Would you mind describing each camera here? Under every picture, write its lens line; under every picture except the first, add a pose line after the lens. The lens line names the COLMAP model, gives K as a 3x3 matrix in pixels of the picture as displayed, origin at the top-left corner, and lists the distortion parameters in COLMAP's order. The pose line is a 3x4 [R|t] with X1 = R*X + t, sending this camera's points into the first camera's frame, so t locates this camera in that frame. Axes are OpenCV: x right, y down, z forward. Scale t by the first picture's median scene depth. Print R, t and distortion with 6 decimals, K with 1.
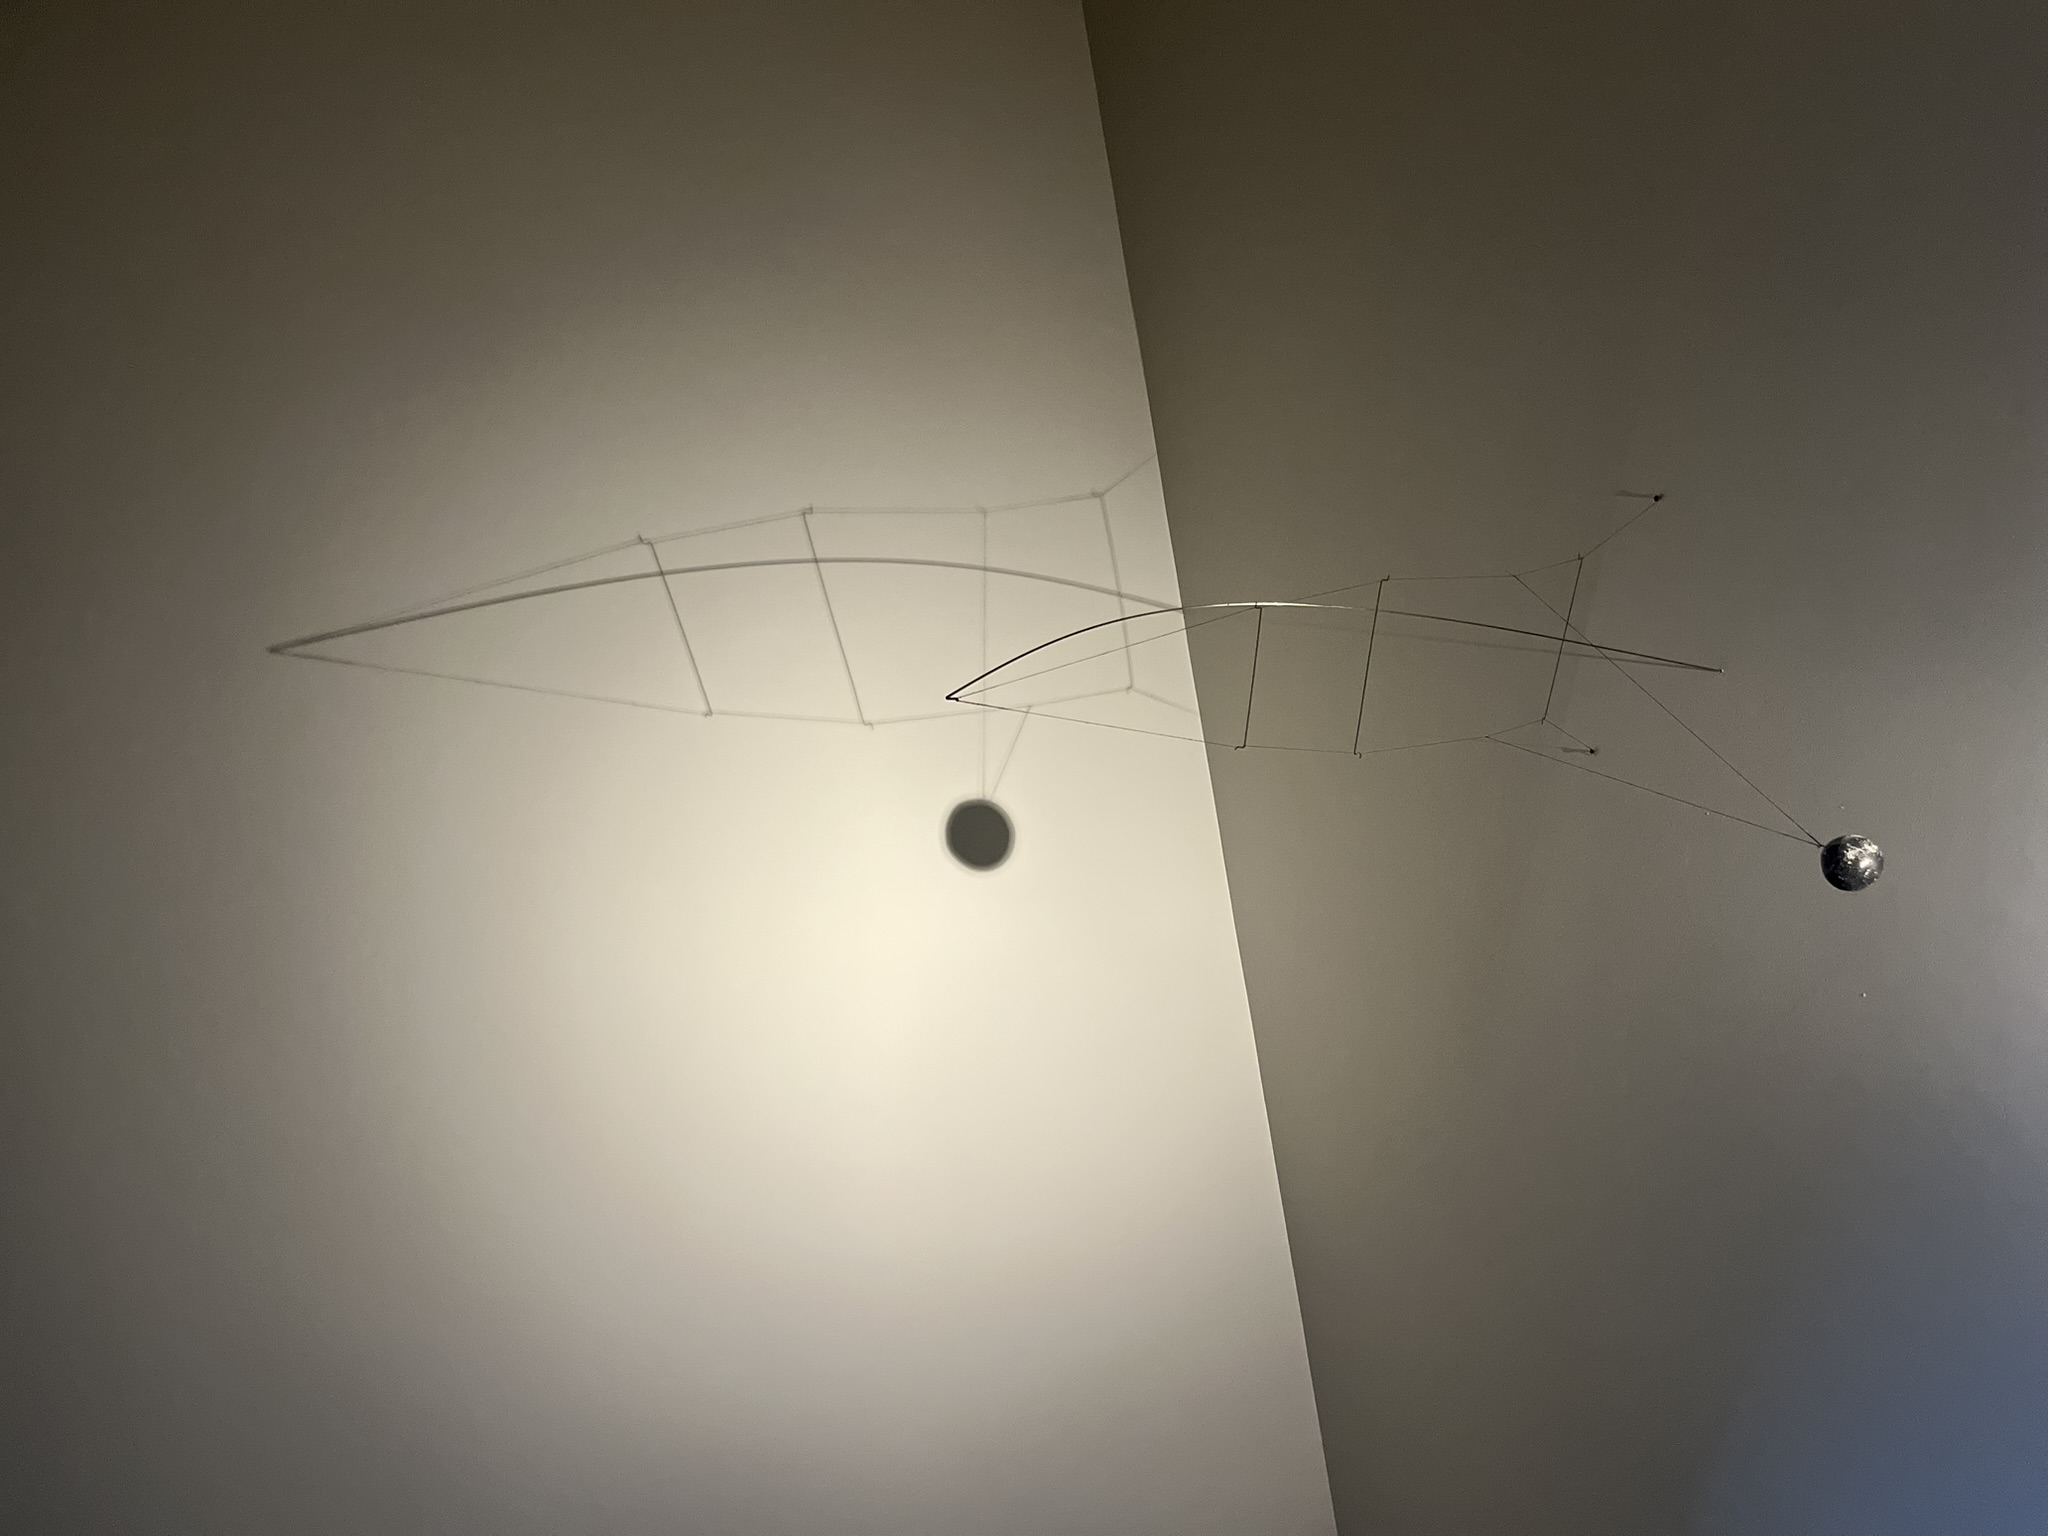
lens RADIAL K [[1547.1, 0, 1023.2], [0, 1547.1, 773.6], [0, 0, 1]] dist [0.046028, -0.006062]
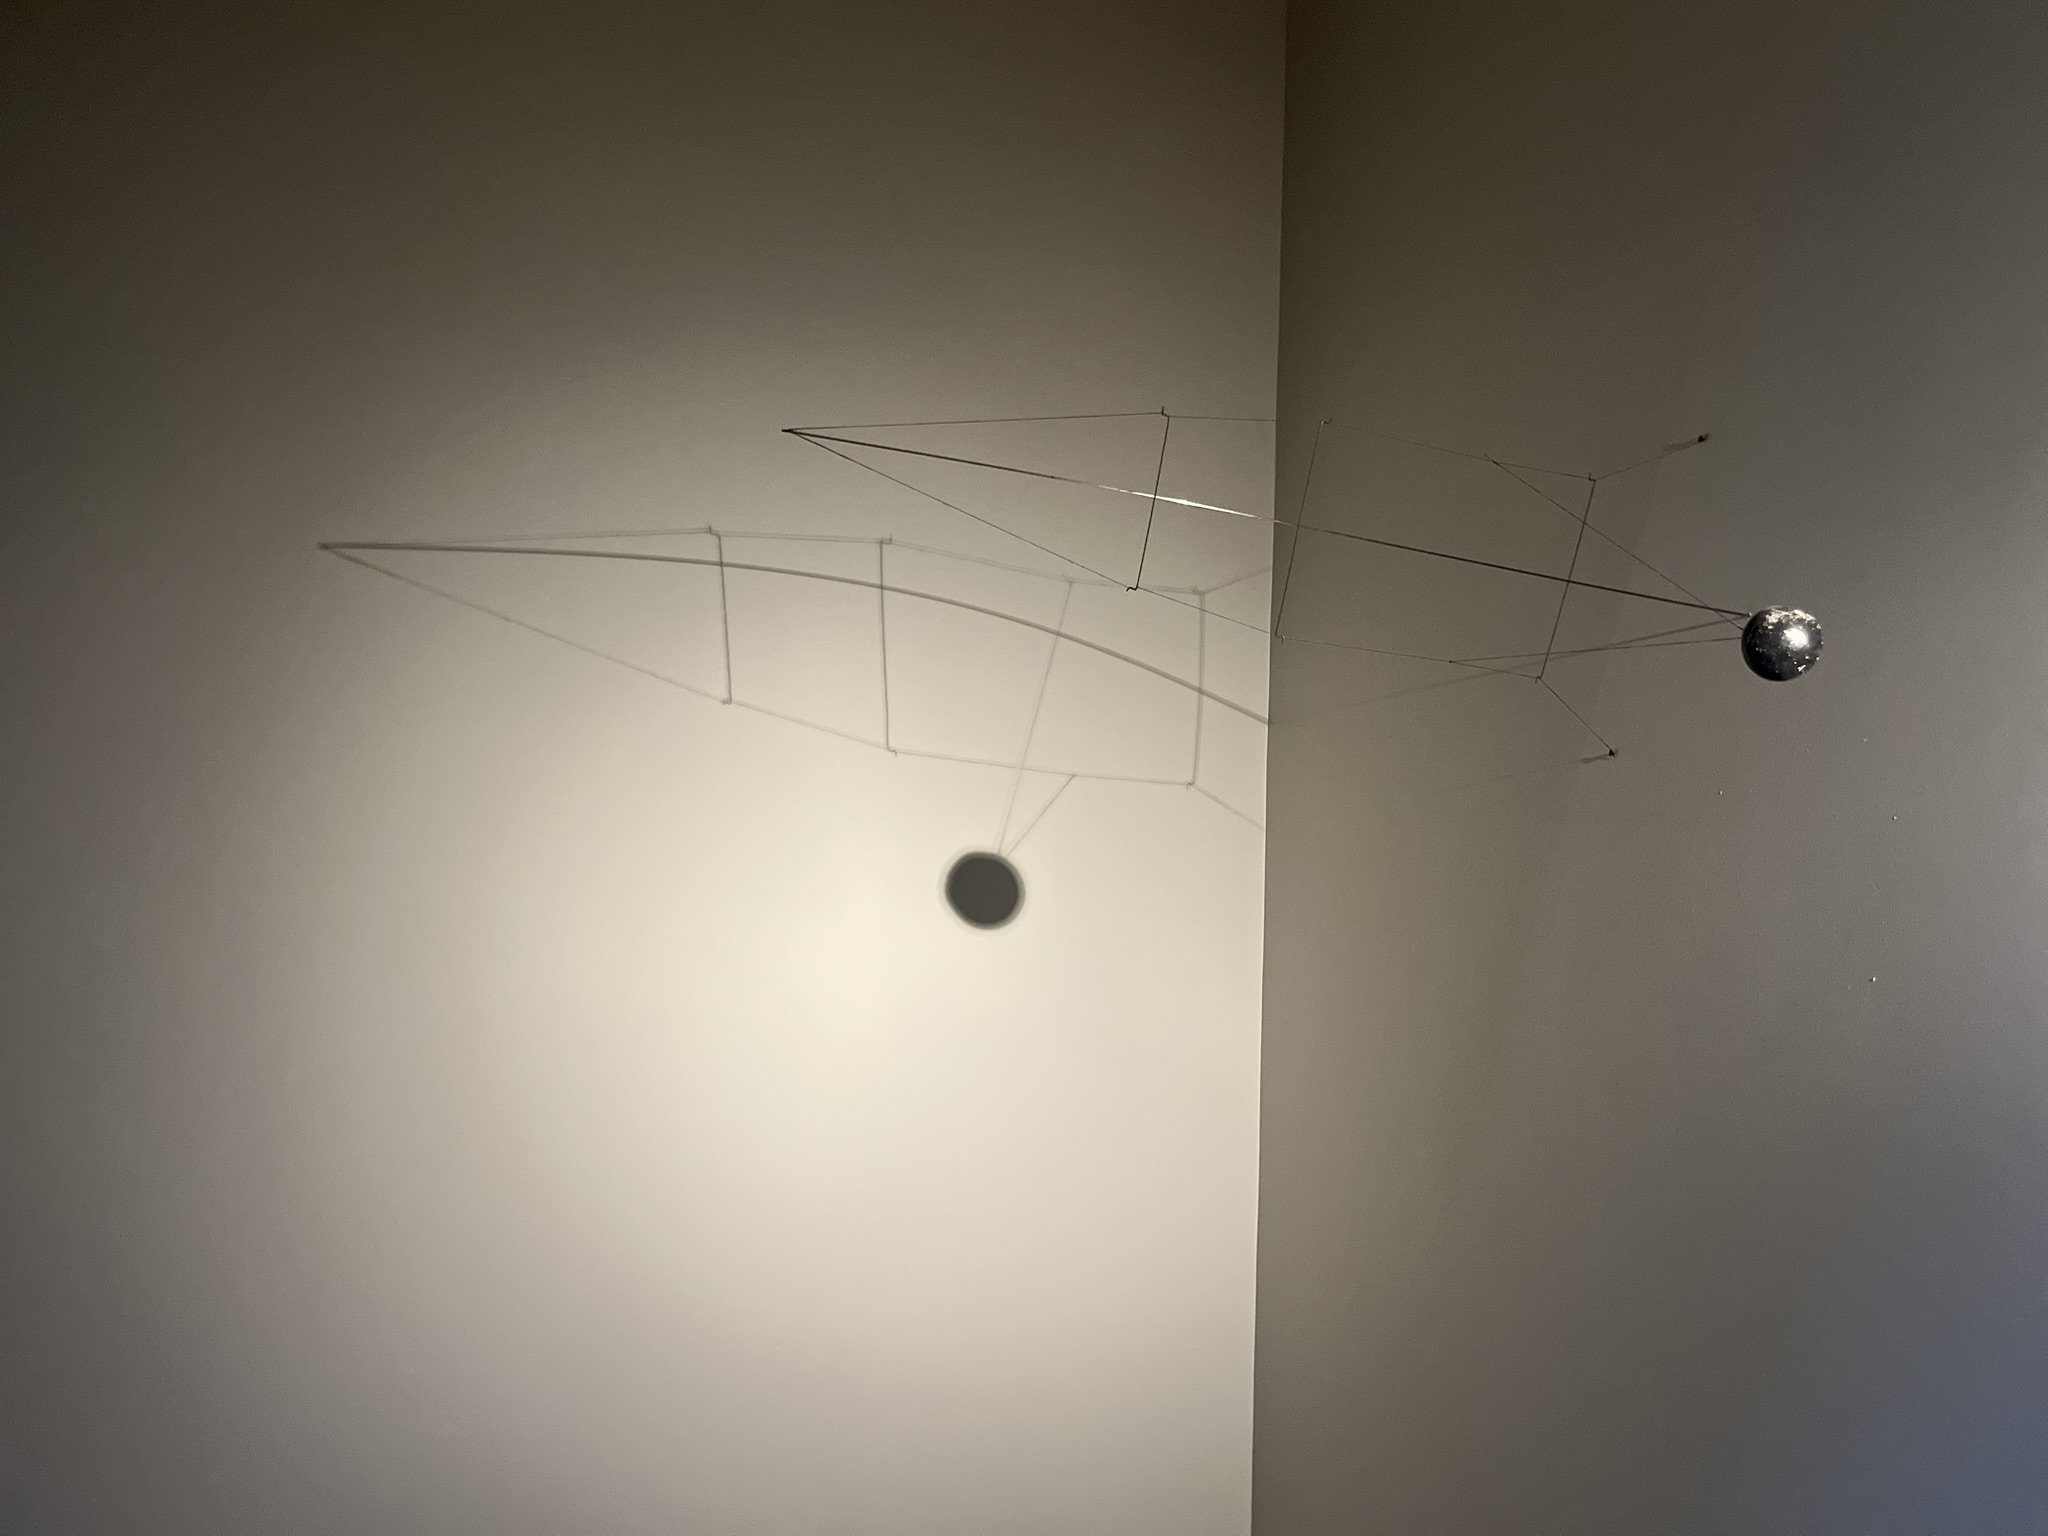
lens RADIAL K [[1547.1, 0, 1033.8], [0, 1547.1, 762.3], [0, 0, 1]] dist [0.046028, -0.006062]
pose [[0.967790, 0.155964, -0.197630, 0.168930], [-0.201631, 0.950234, -0.237487, 0.179716], [0.150755, 0.269686, 0.951074, 0.124329]]
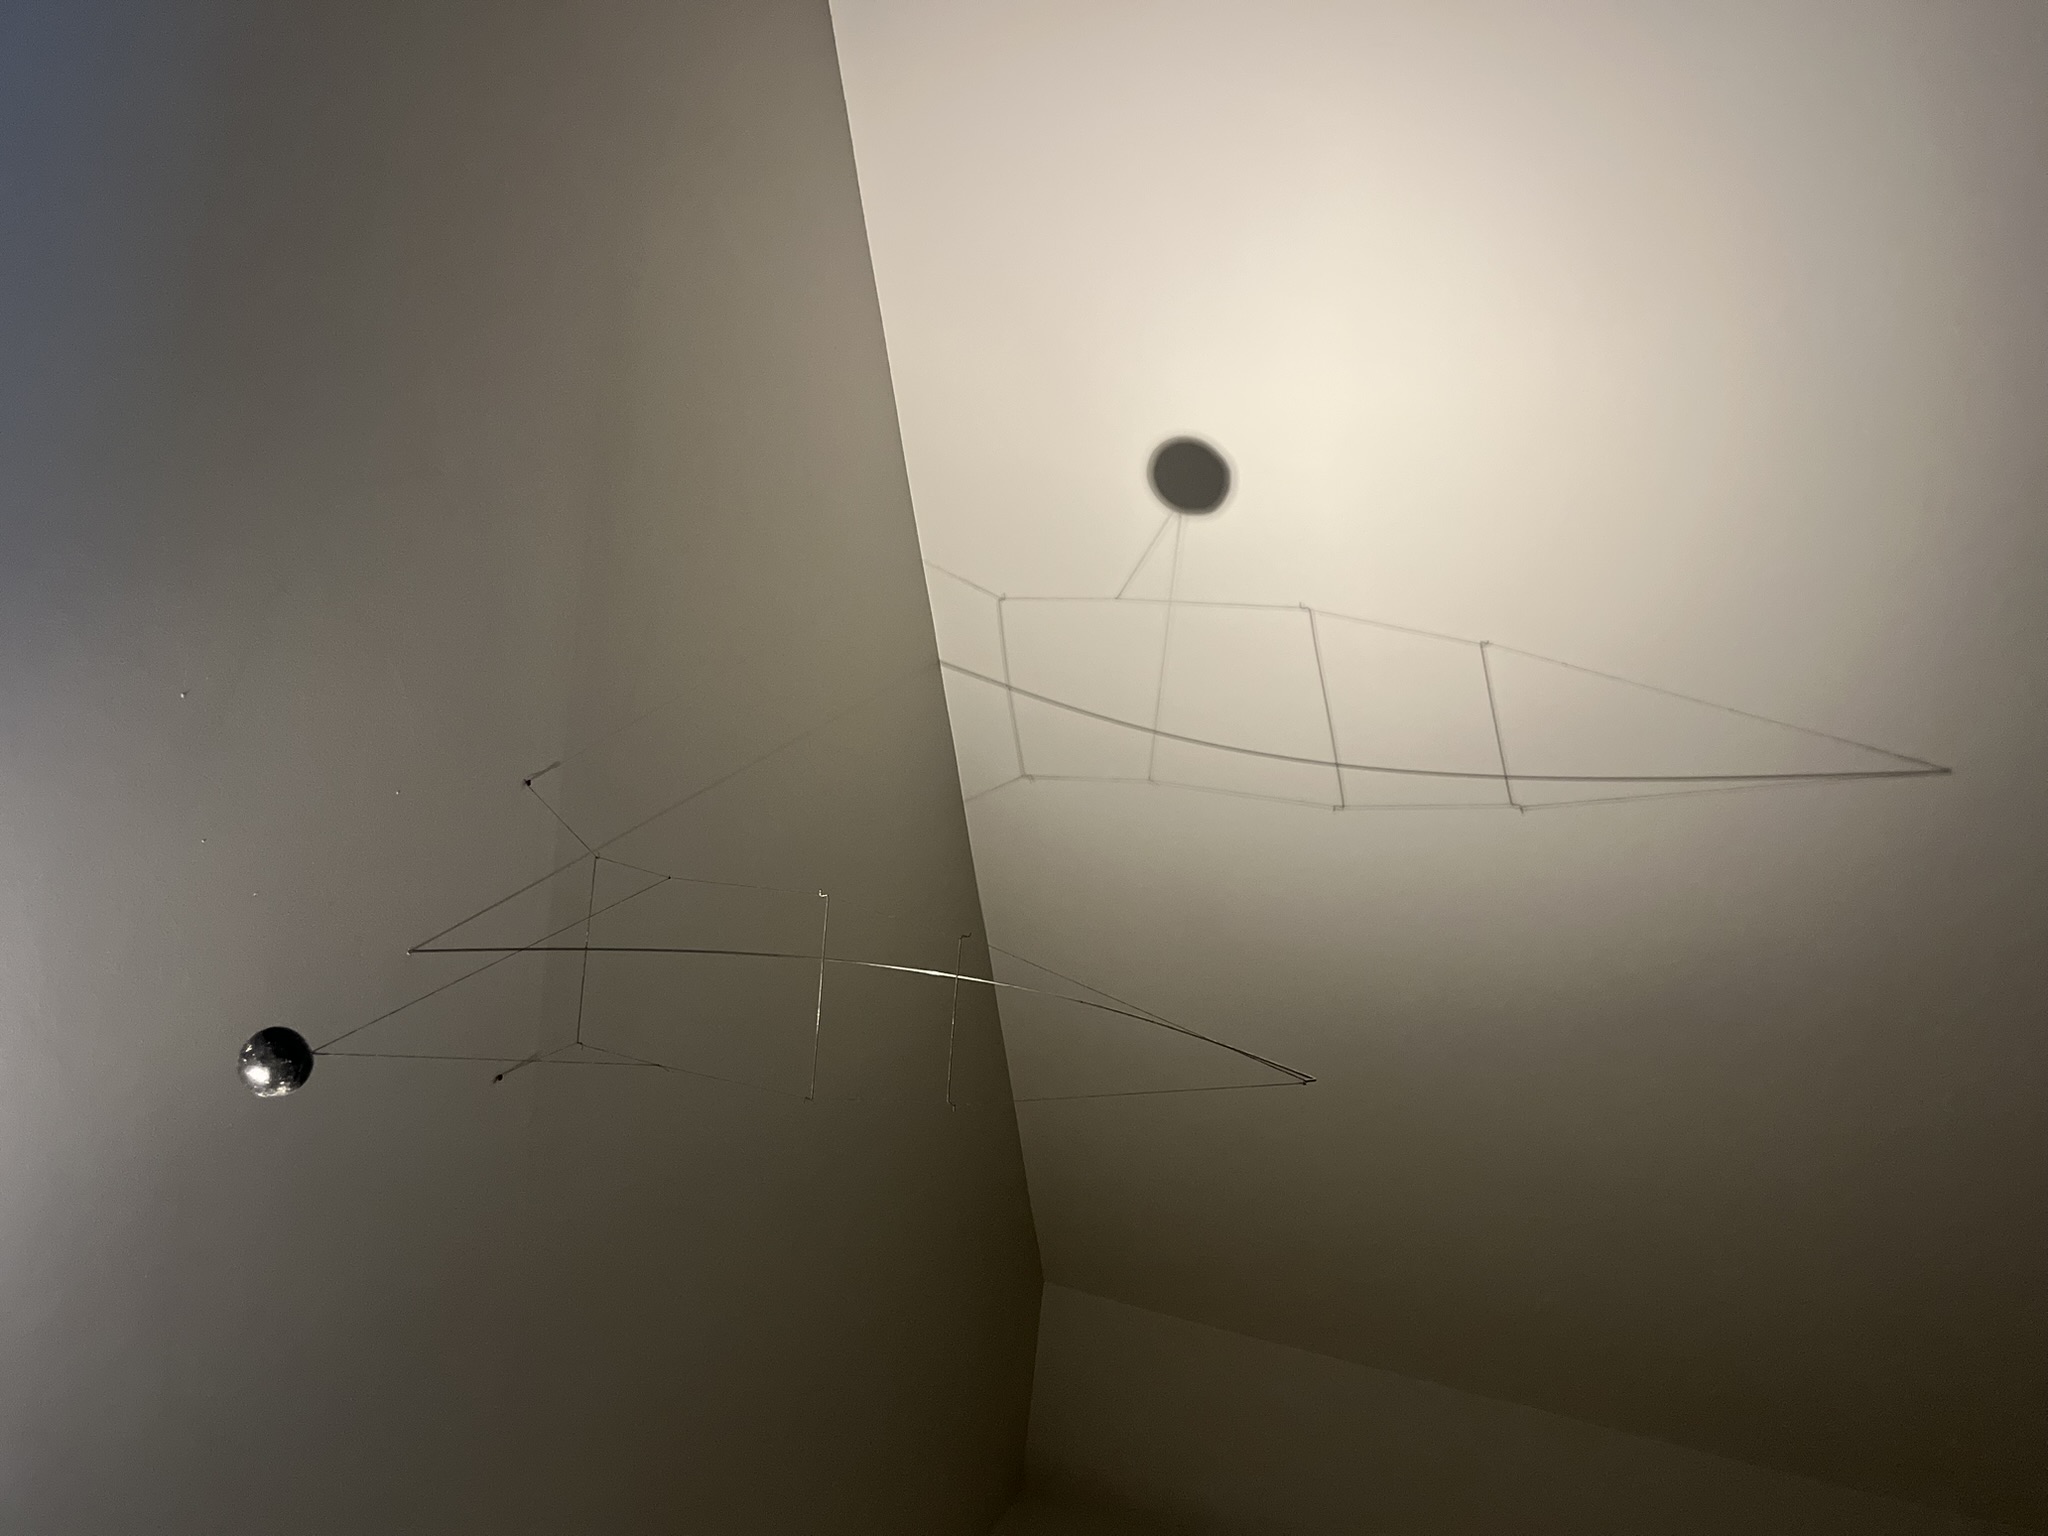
lens RADIAL K [[1547.1, 0, 1060.5], [0, 1547.1, 762.9], [0, 0, 1]] dist [0.046028, -0.006062]
pose [[-0.998414, -0.024019, -0.050924, 0.084157], [0.044586, -0.889598, -0.454564, 0.289117], [-0.034384, -0.456113, 0.889257, 0.168118]]
